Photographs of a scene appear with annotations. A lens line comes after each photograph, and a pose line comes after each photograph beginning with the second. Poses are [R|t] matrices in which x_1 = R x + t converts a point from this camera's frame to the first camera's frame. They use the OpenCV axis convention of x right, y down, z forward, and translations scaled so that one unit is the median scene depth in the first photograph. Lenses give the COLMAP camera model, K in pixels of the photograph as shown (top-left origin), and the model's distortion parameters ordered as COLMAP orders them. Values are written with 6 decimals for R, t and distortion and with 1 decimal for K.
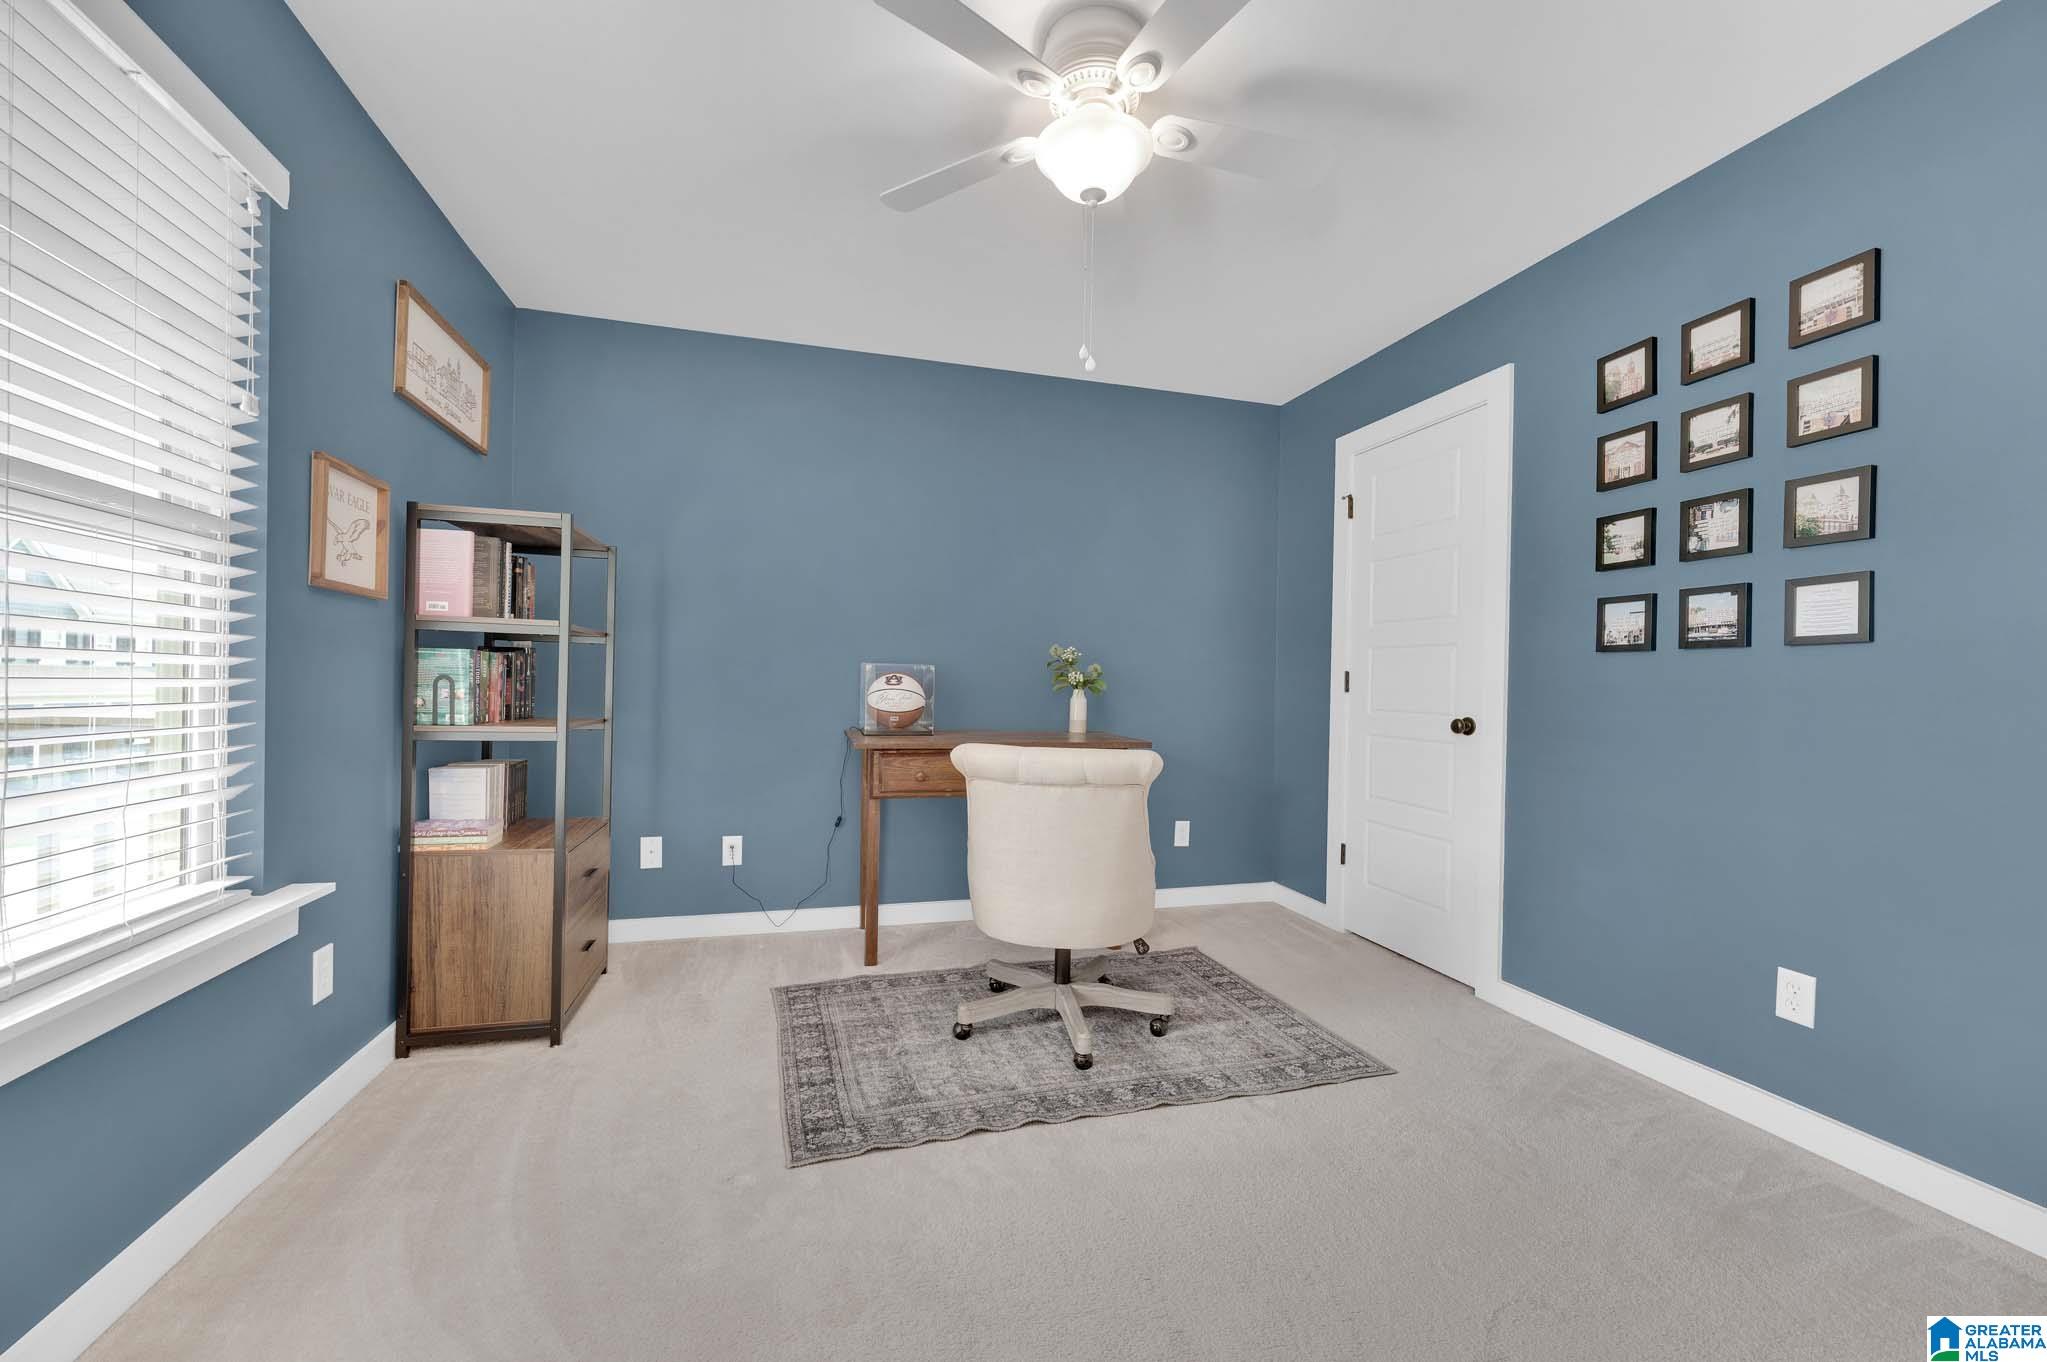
lens RADIAL K [[801.8, 0, 1030.8], [0, 801.8, 687.5], [0, 0, 1]] dist [0.000429, -0.000245]
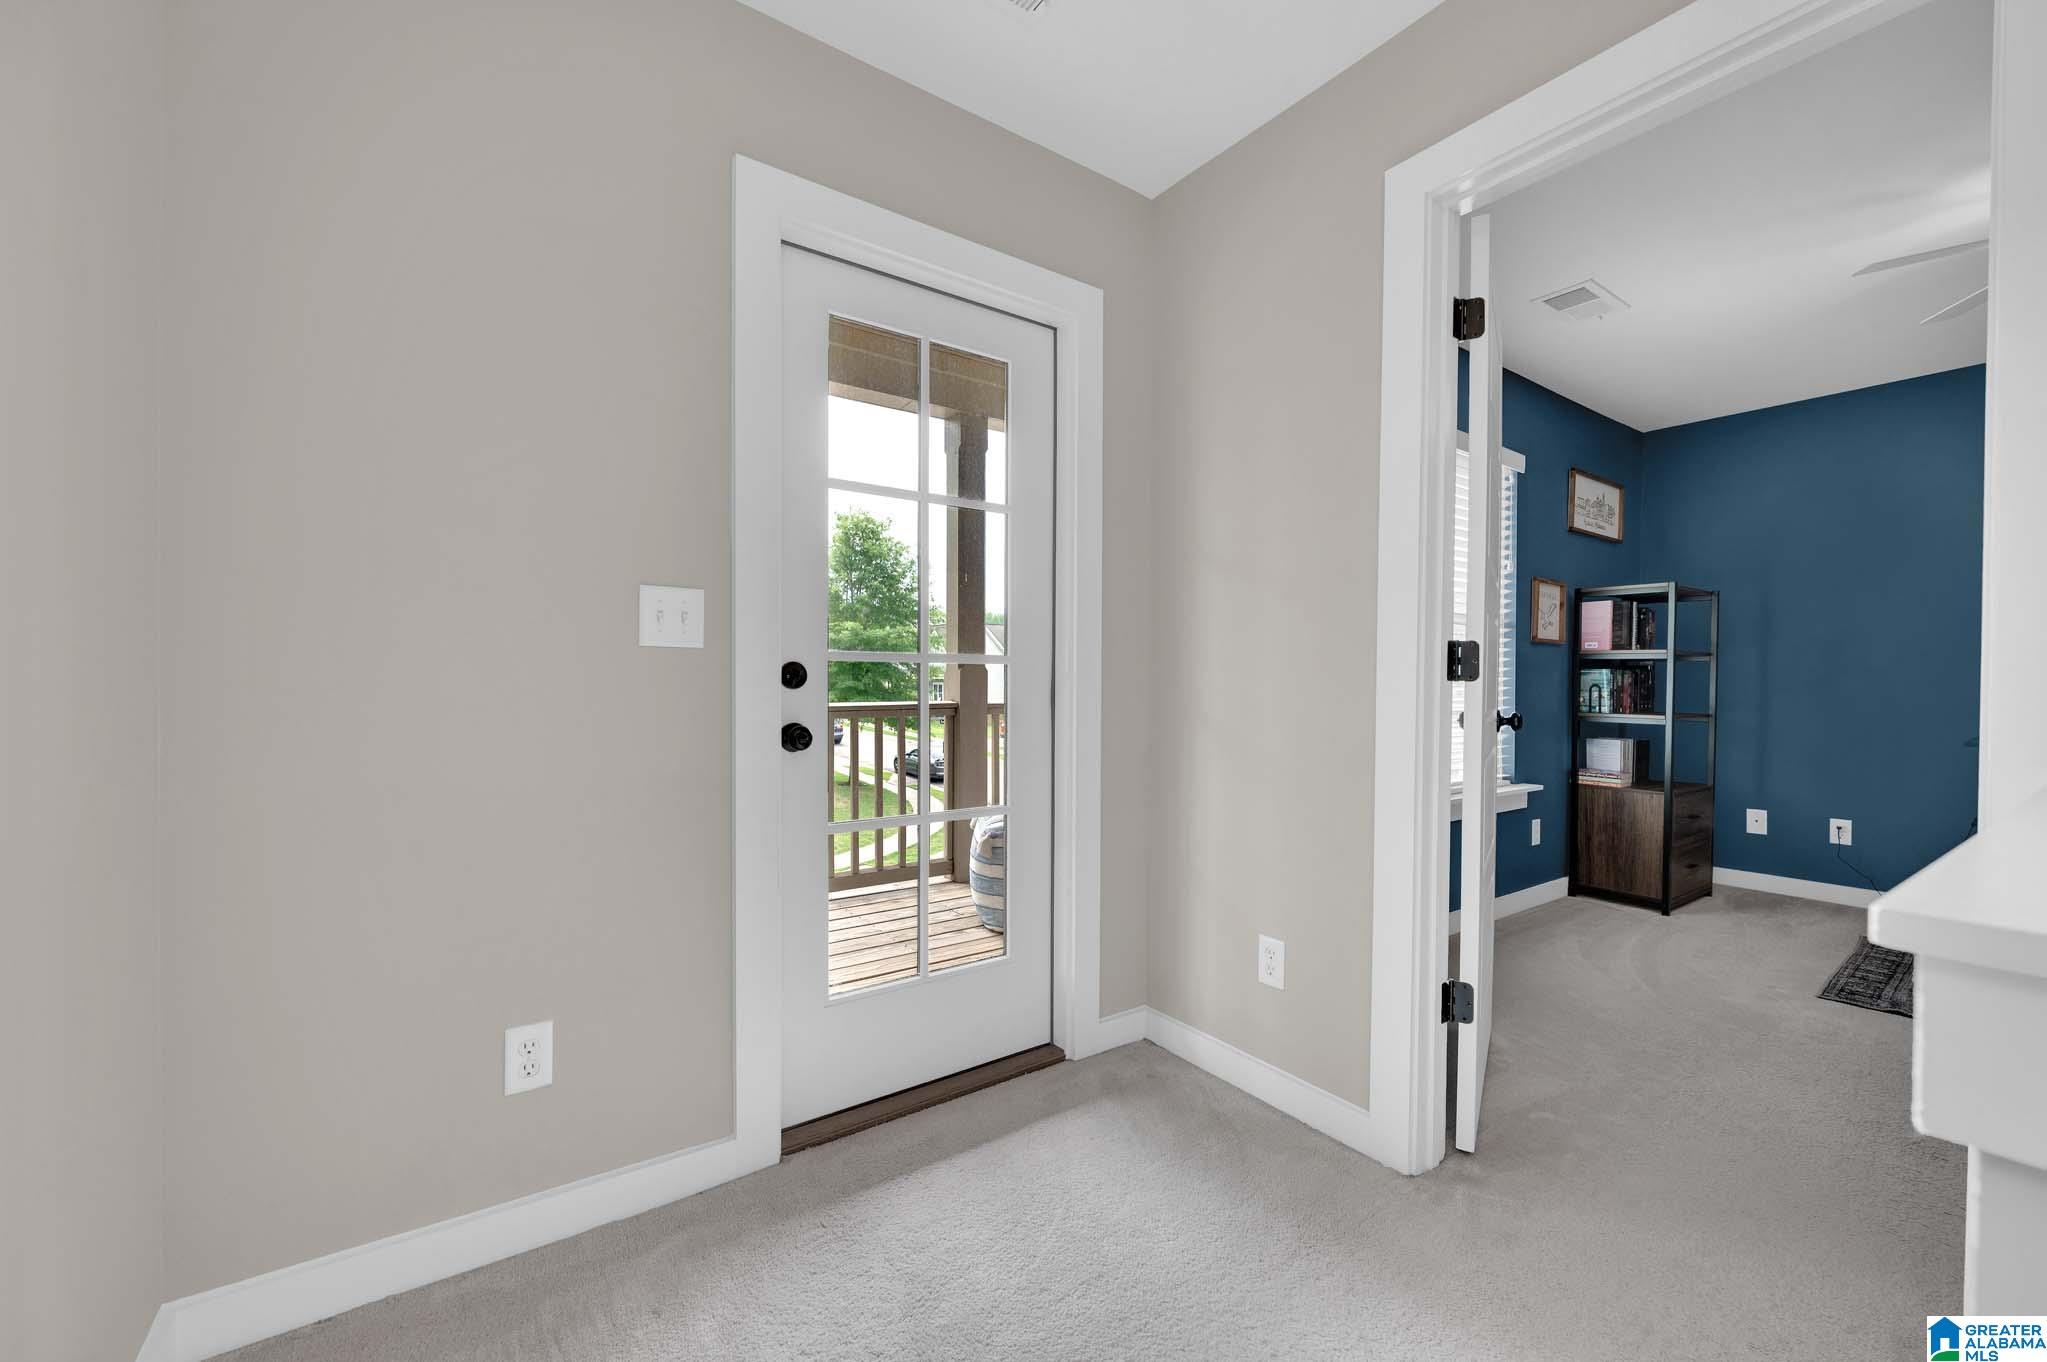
lens RADIAL K [[801.8, 0, 1010.9], [0, 801.8, 687.6], [0, 0, 1]] dist [0.000429, -0.000245]
pose [[0.309017, -0.004899, -0.951044, 0.527571], [-0.004700, 0.999967, -0.006678, 0.009232], [0.951045, 0.006534, 0.308984, -0.738527]]
